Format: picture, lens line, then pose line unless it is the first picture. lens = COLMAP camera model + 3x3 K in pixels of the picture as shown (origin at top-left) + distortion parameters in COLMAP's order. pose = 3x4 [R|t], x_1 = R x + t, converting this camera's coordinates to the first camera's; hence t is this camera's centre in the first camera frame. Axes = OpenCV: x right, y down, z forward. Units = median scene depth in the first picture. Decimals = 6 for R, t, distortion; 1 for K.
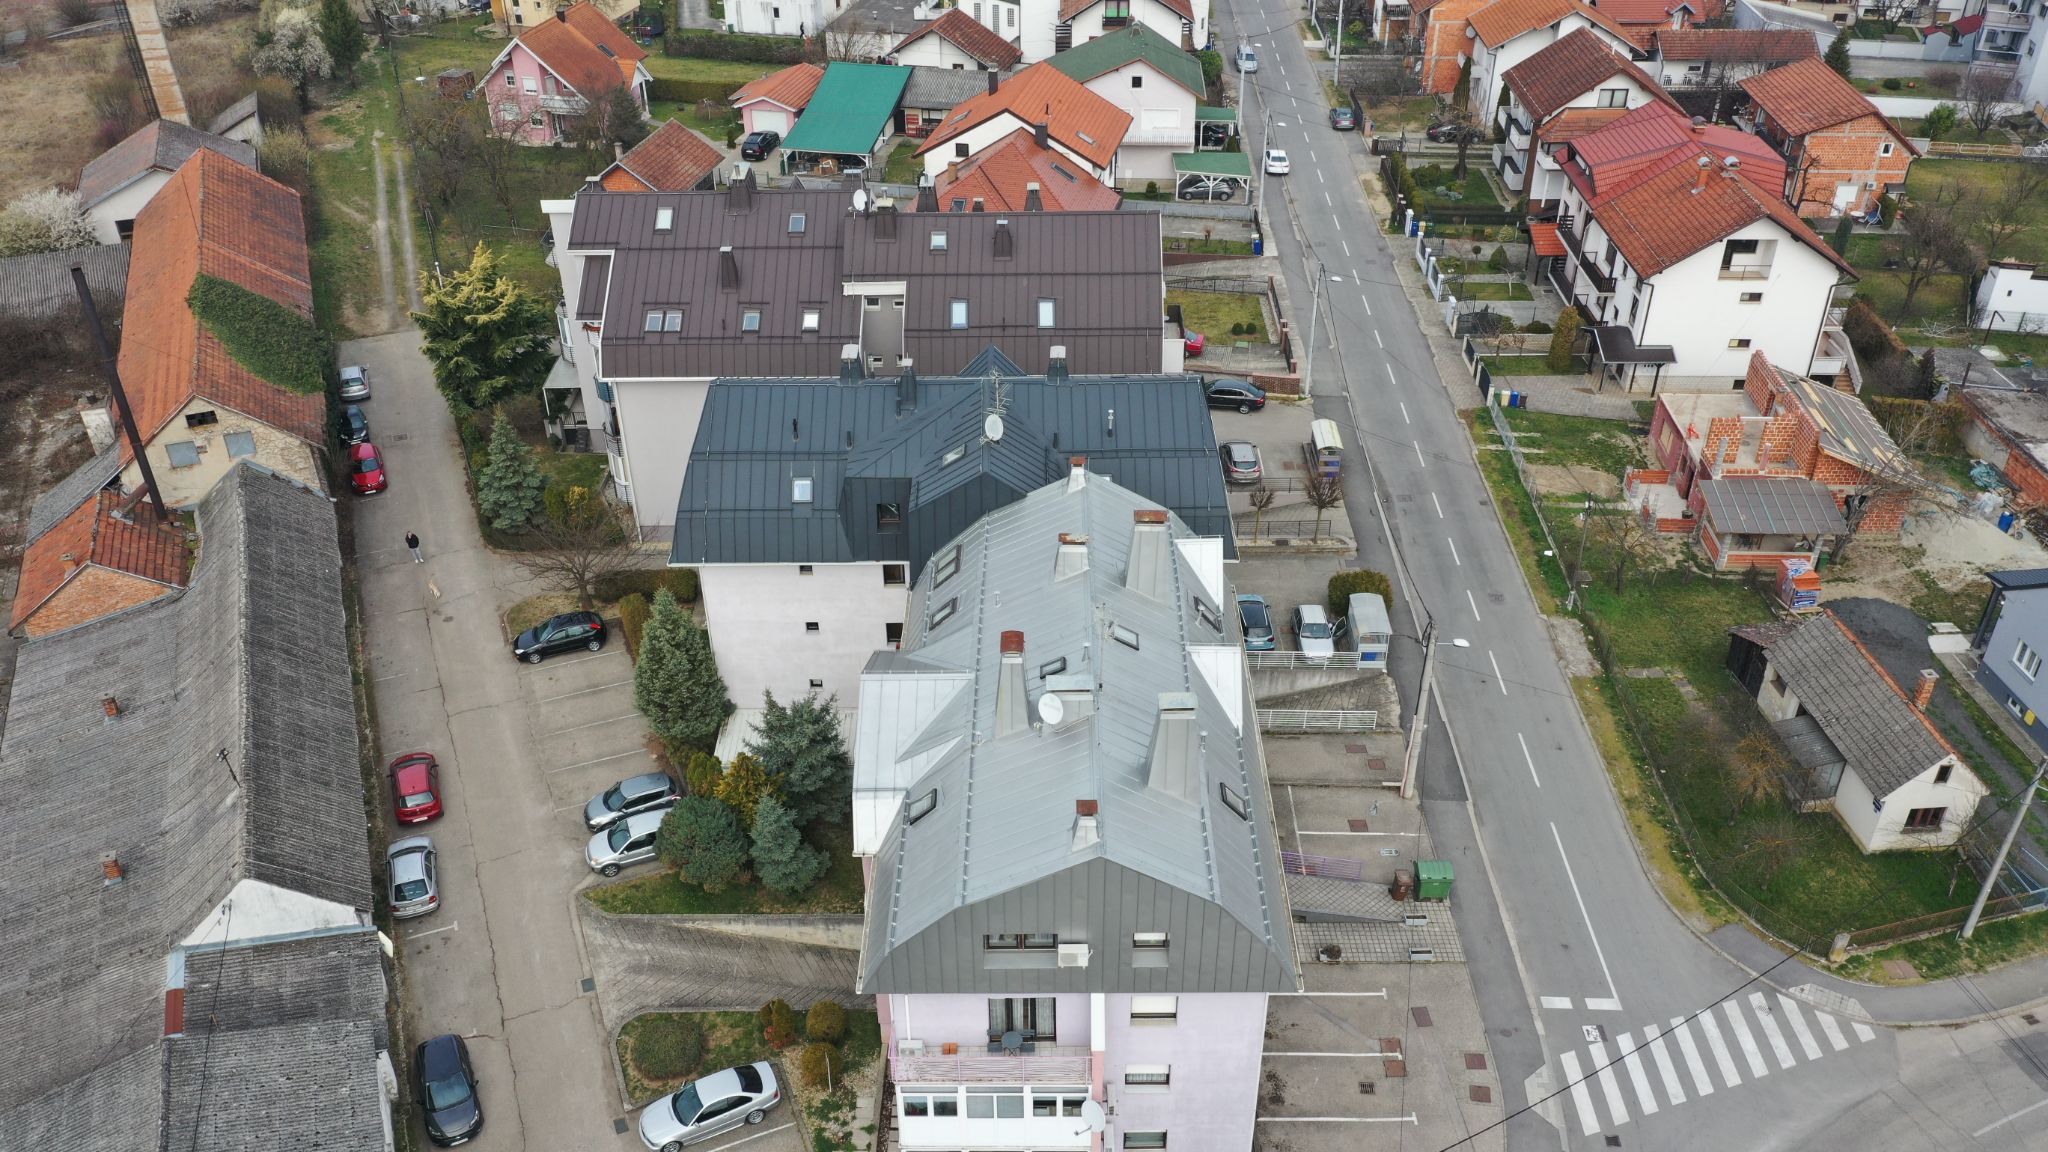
lens RADIAL K [[1621.4, 0, 1023.2], [0, 1621.4, 577.6], [0, 0, 1]] dist [0.004695, 0.004743]
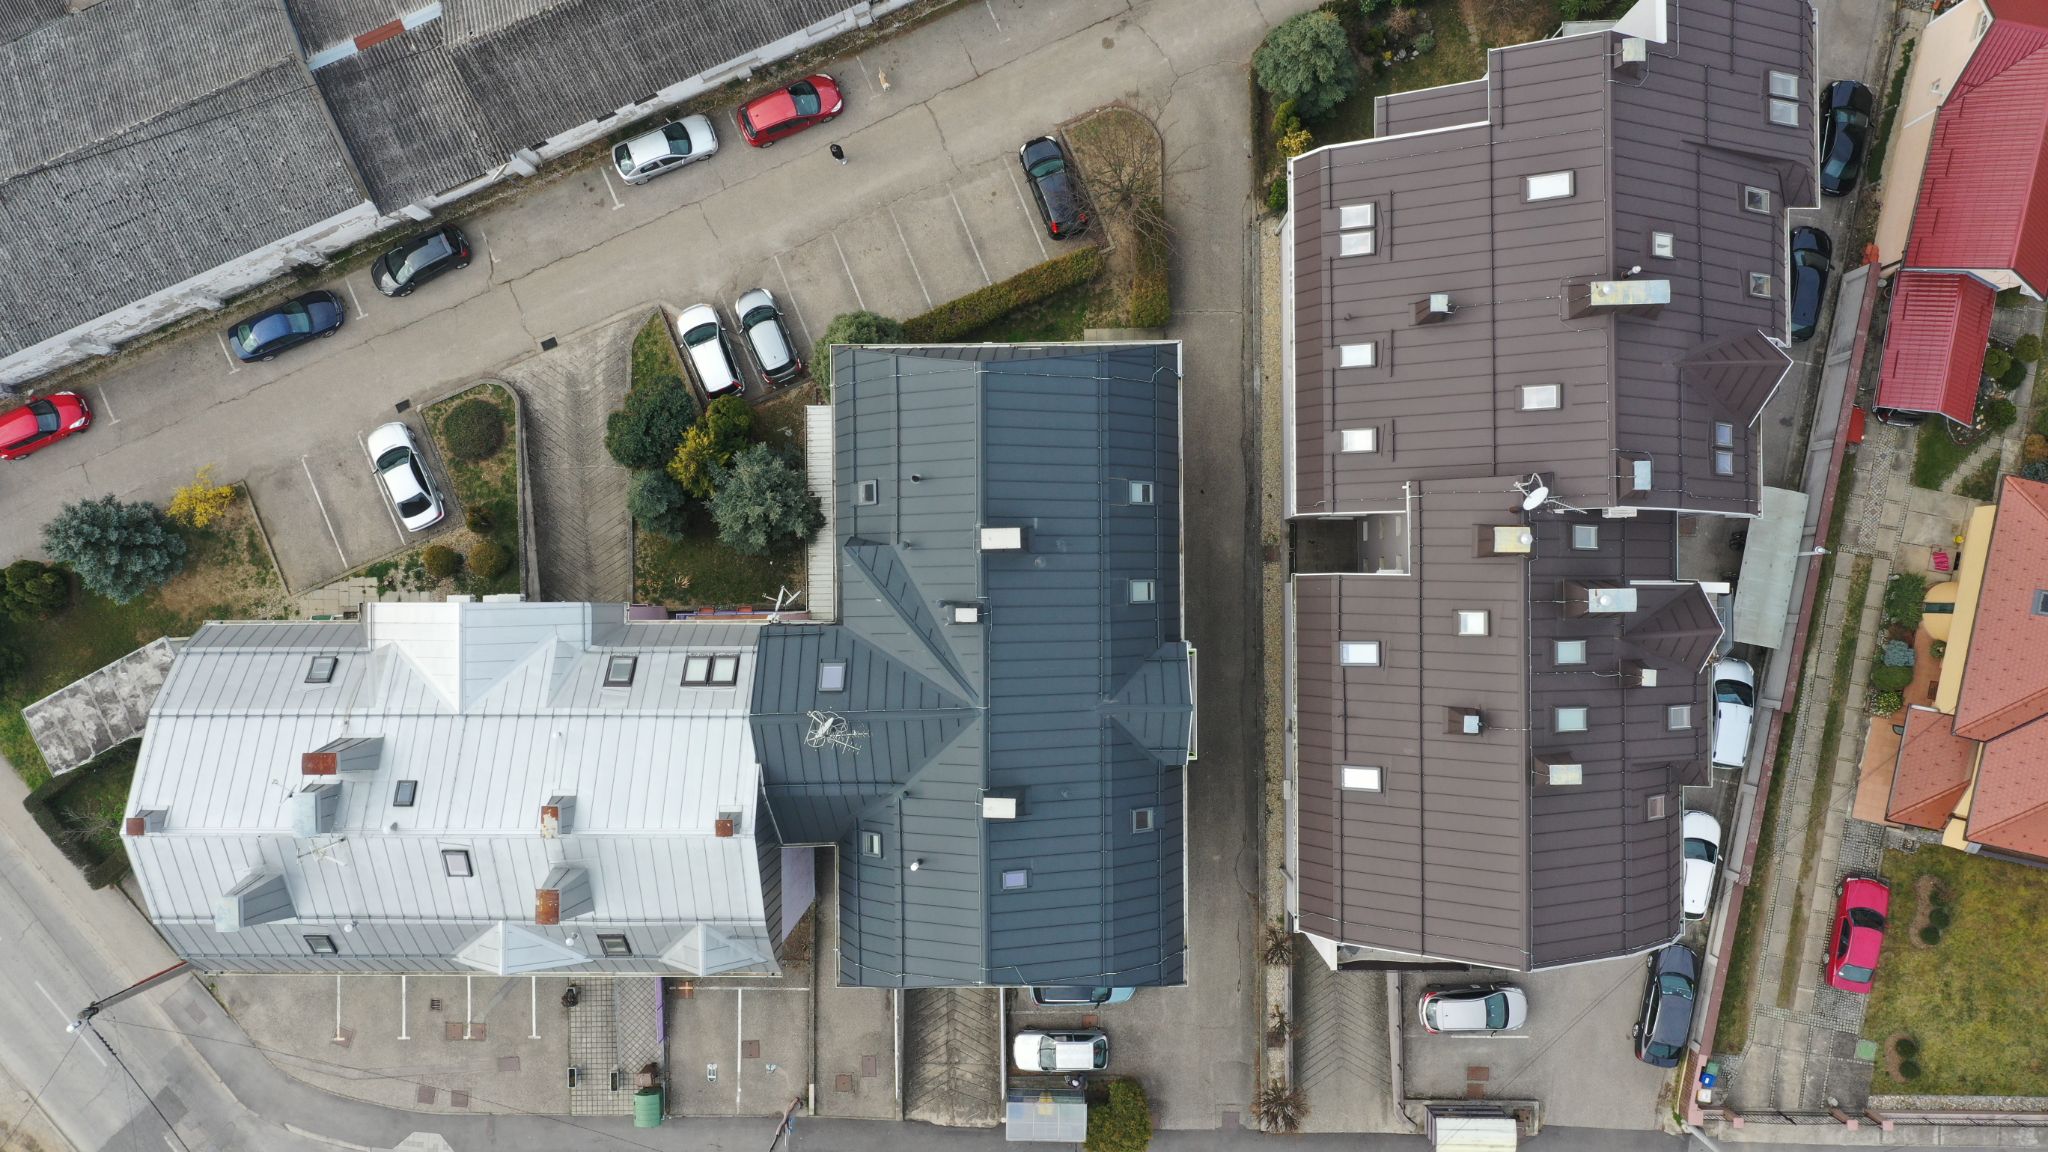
lens RADIAL K [[1621.4, 0, 1023.8], [0, 1621.4, 578.3], [0, 0, 1]] dist [0.004695, 0.004743]
pose [[0.014768, 0.999890, 0.001693, -0.105909], [-0.530137, 0.006394, 0.847888, -0.954270], [0.847784, -0.013420, 0.530173, 0.716170]]
